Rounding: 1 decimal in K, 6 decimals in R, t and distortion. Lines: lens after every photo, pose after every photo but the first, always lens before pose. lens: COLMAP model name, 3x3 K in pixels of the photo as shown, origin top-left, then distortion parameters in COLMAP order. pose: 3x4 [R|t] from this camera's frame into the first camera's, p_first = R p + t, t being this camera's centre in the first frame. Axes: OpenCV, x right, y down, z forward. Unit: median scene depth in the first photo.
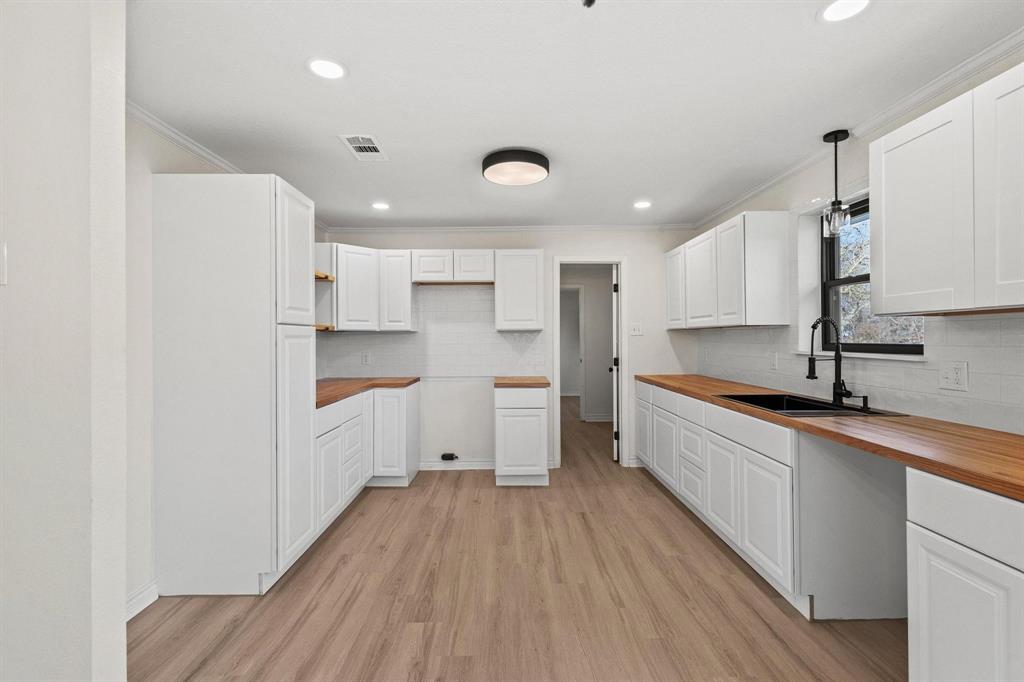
lens RADIAL K [[466.9, 0, 501.5], [0, 466.9, 339.6], [0, 0, 1]] dist [0.000776, -0.000481]
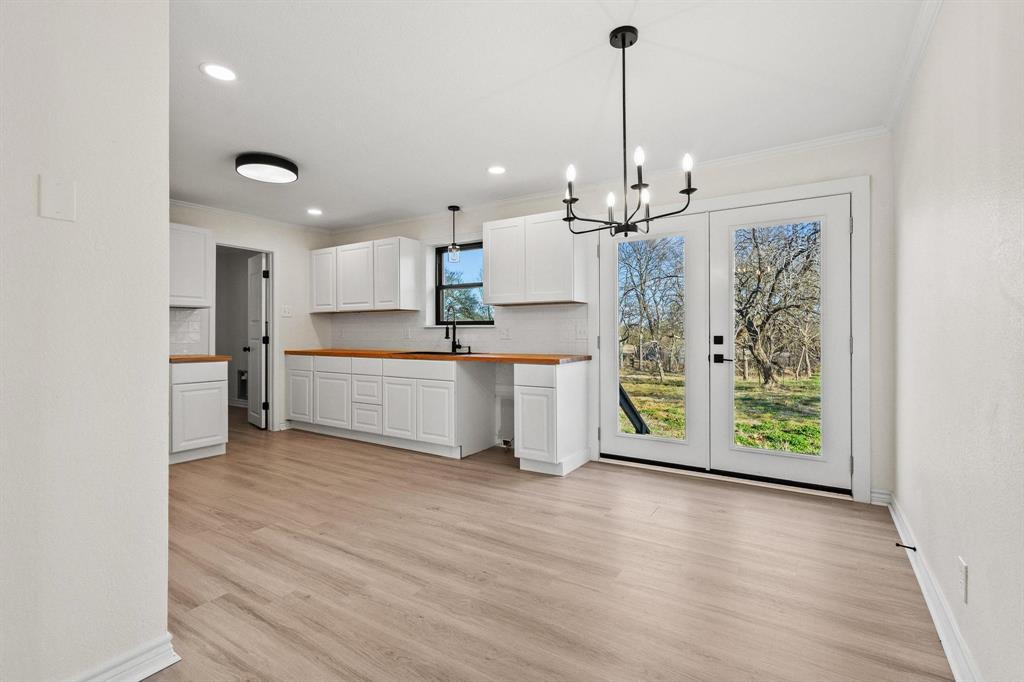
lens RADIAL K [[466.9, 0, 501.5], [0, 466.9, 339.6], [0, 0, 1]] dist [0.000776, -0.000481]
pose [[0.560490, -0.001861, 0.828159, -0.613441], [-0.003319, 0.999984, 0.004493, 0.066413], [-0.828154, -0.005267, 0.560475, -0.168635]]
